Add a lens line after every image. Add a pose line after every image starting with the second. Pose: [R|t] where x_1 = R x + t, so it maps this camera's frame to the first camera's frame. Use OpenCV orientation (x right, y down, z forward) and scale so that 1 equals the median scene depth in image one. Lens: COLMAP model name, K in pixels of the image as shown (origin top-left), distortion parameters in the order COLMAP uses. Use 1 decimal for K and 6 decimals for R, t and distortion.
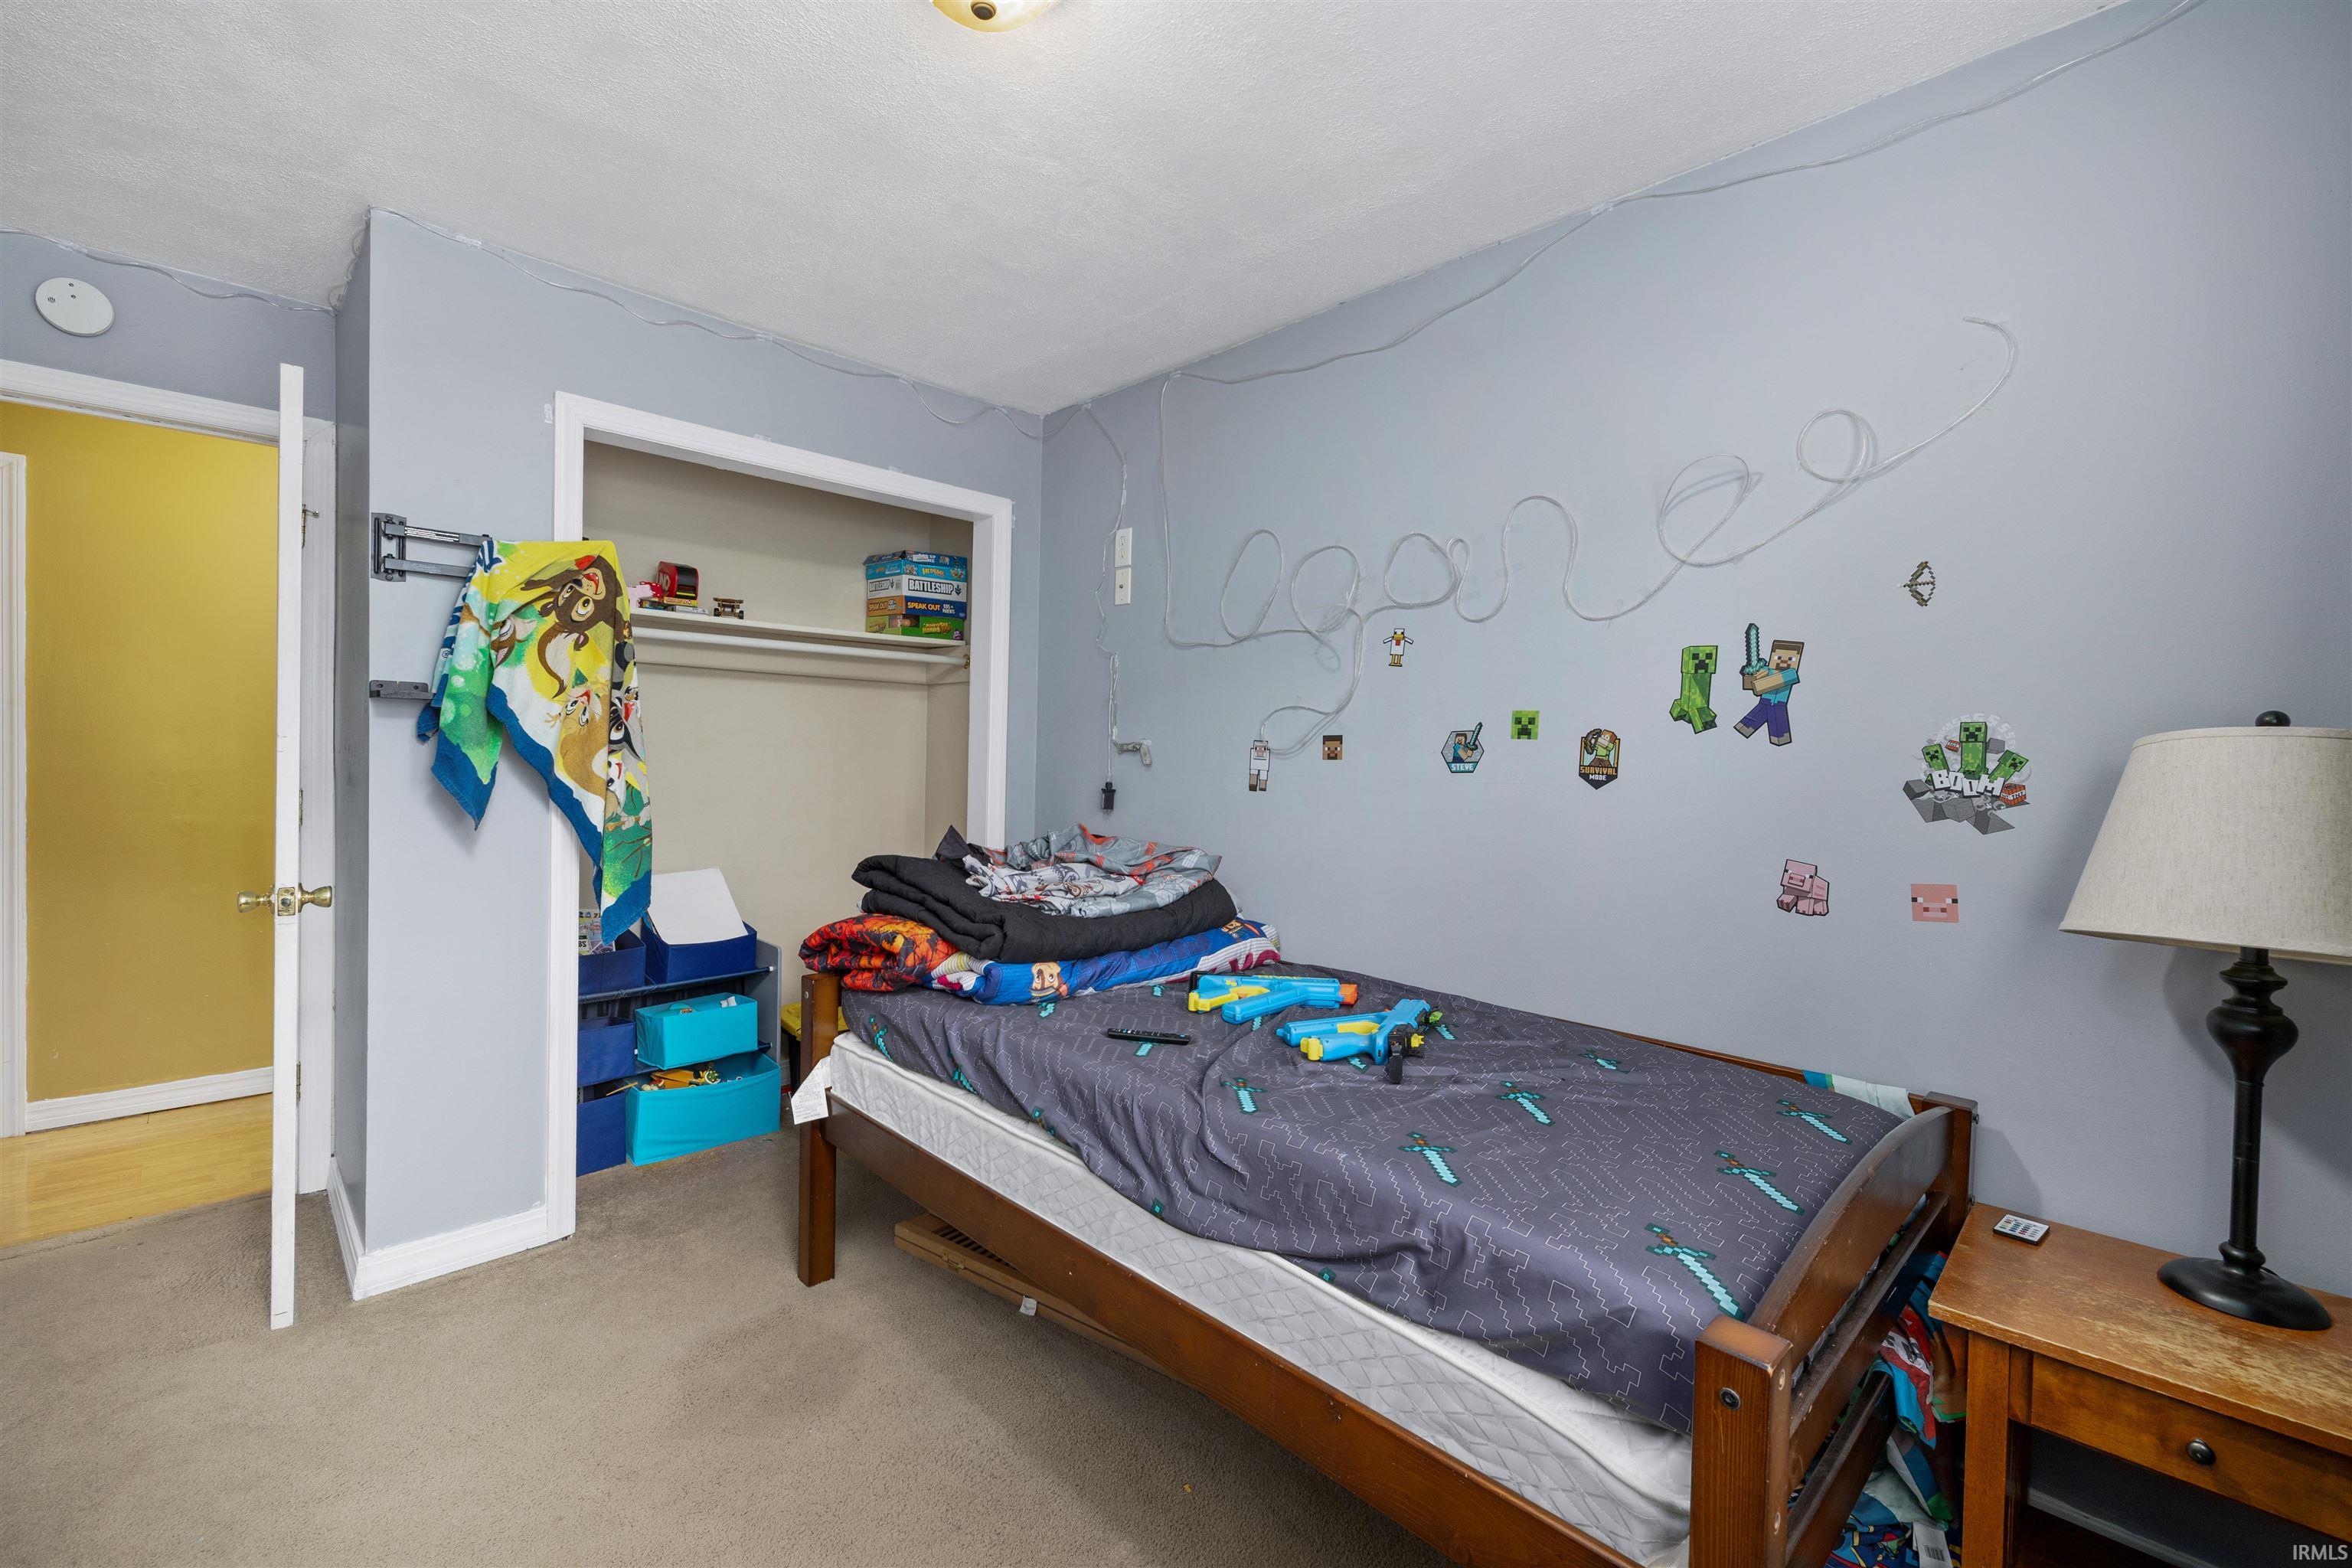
lens RADIAL K [[984.3, 0, 1170.6], [0, 984.3, 755.9], [0, 0, 1]] dist [0.001488, 0.000074]
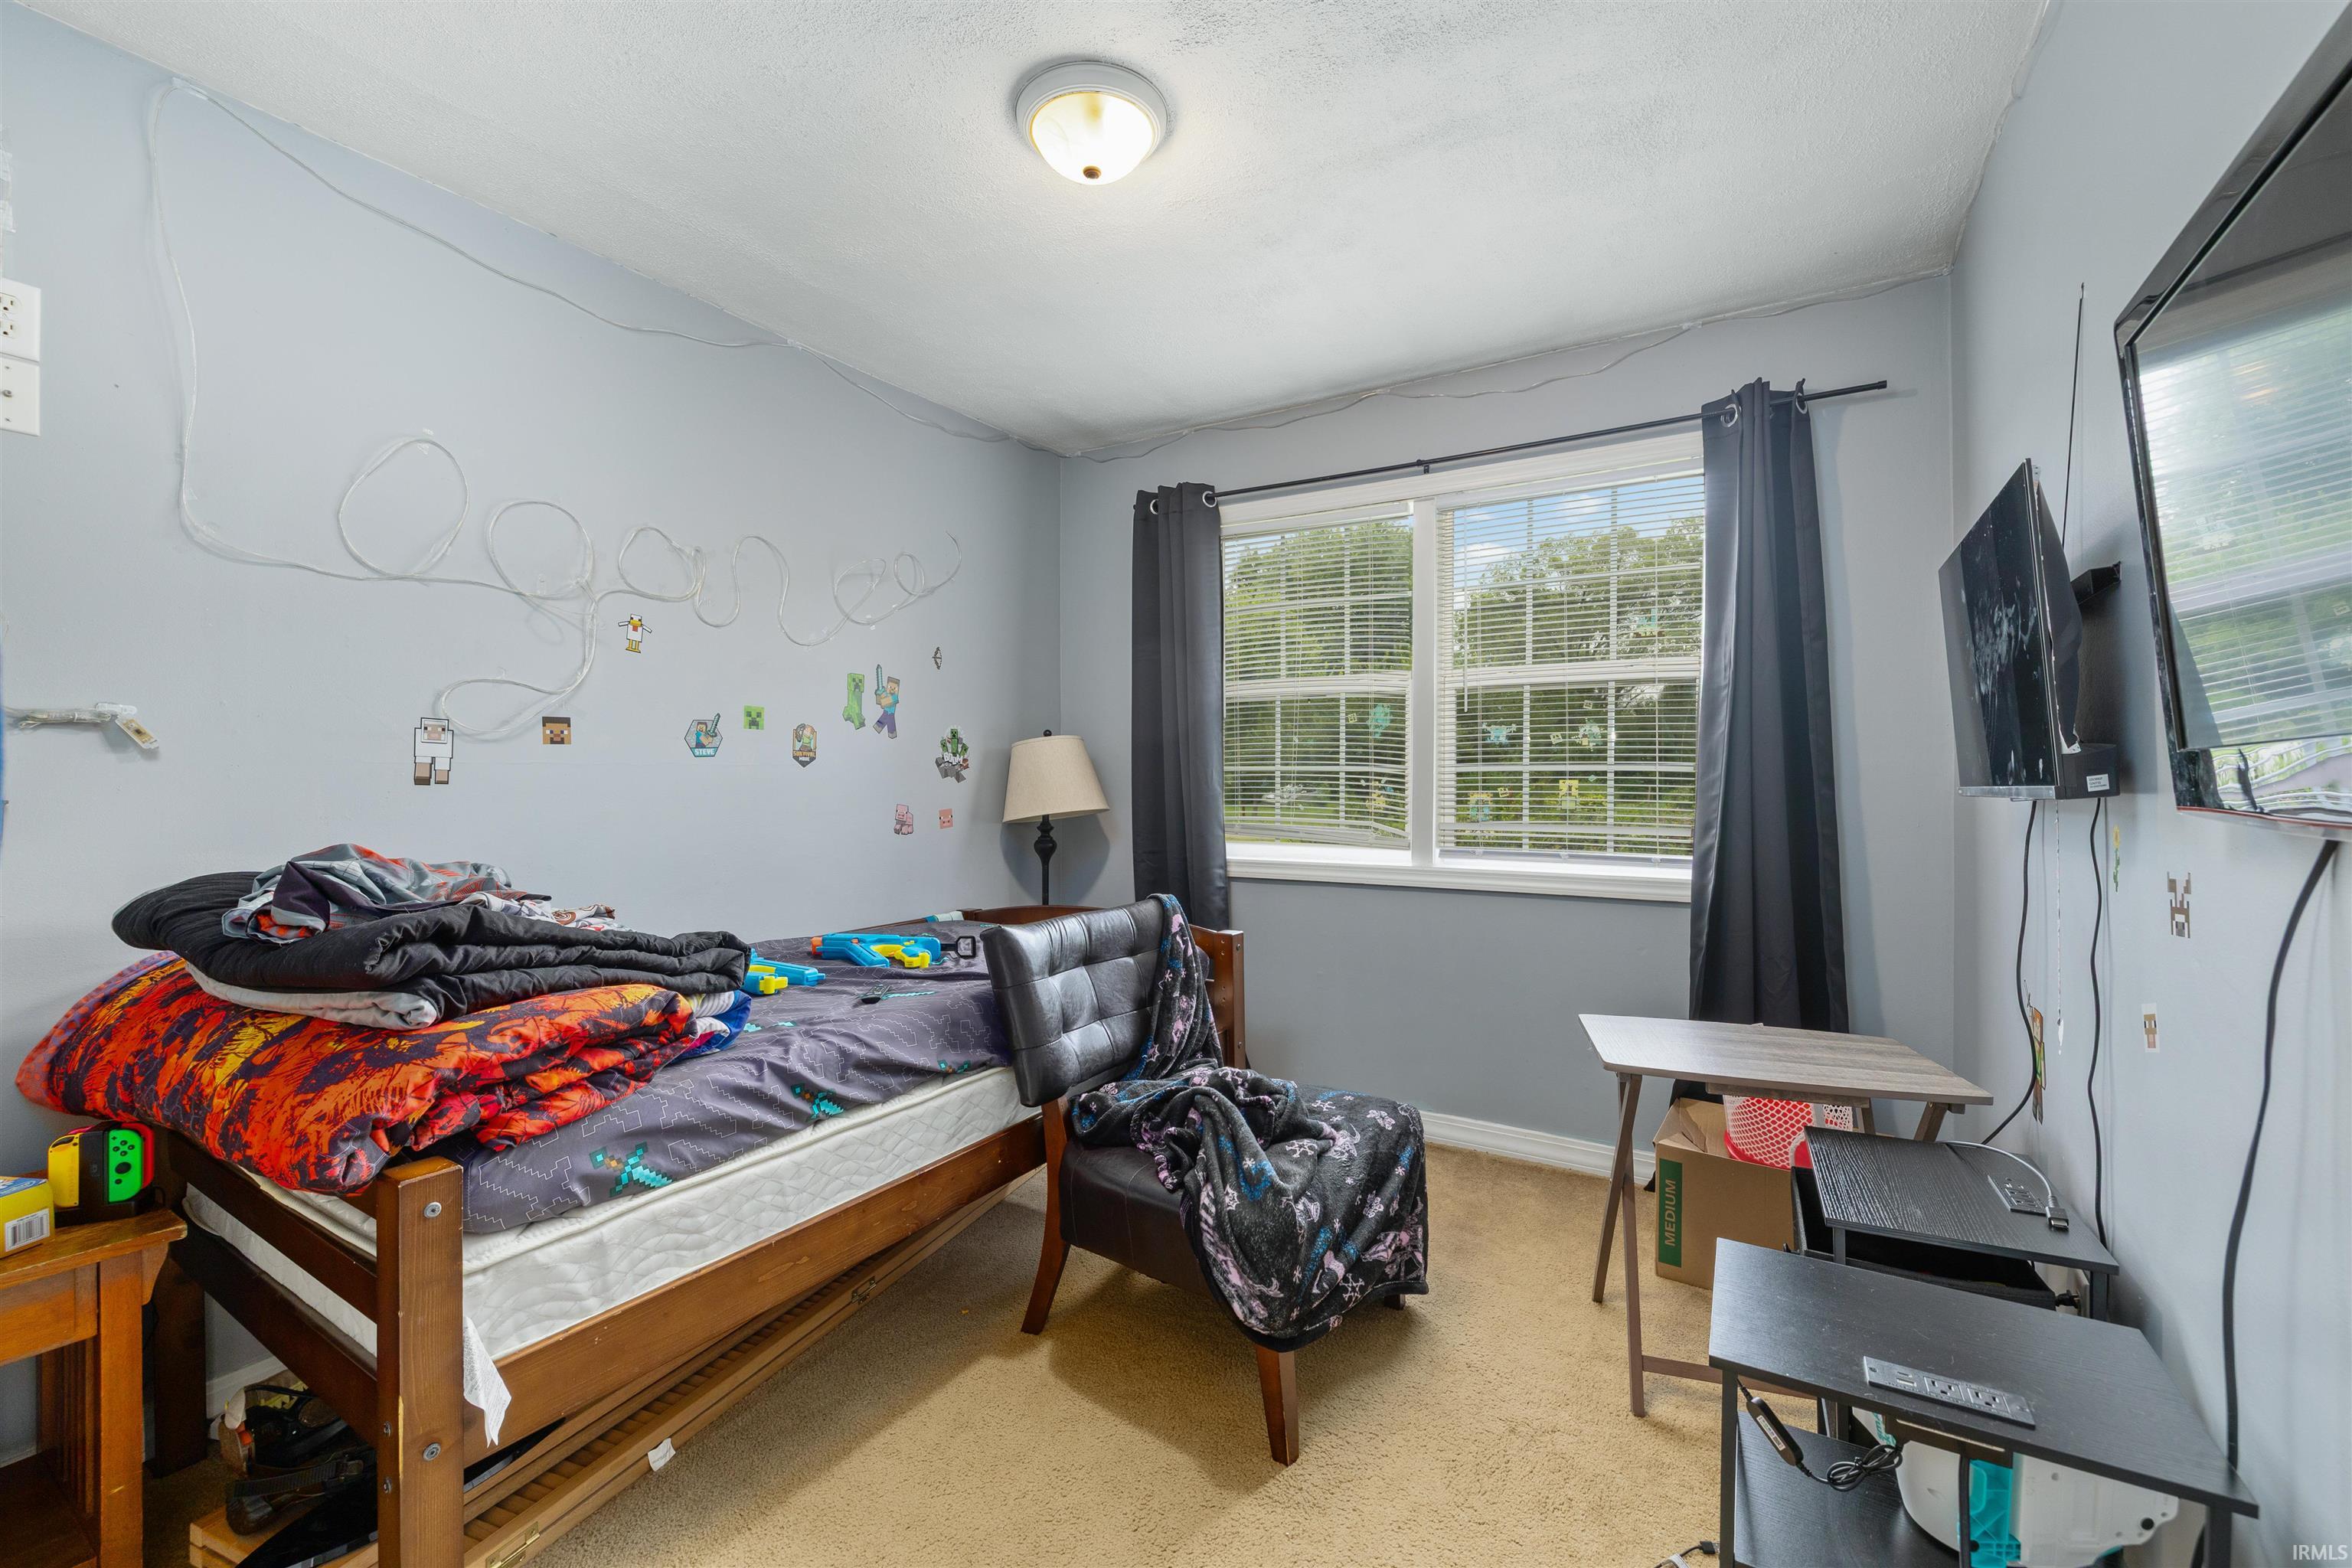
lens RADIAL K [[993.3, 0, 1170.8], [0, 993.3, 742.7], [0, 0, 1]] dist [-0.000444, -0.000453]
pose [[-0.245260, 0.013103, 0.969369, -1.031217], [-0.000379, 0.999907, -0.013612, 0.017659], [-0.969457, -0.003706, -0.245232, 0.836888]]
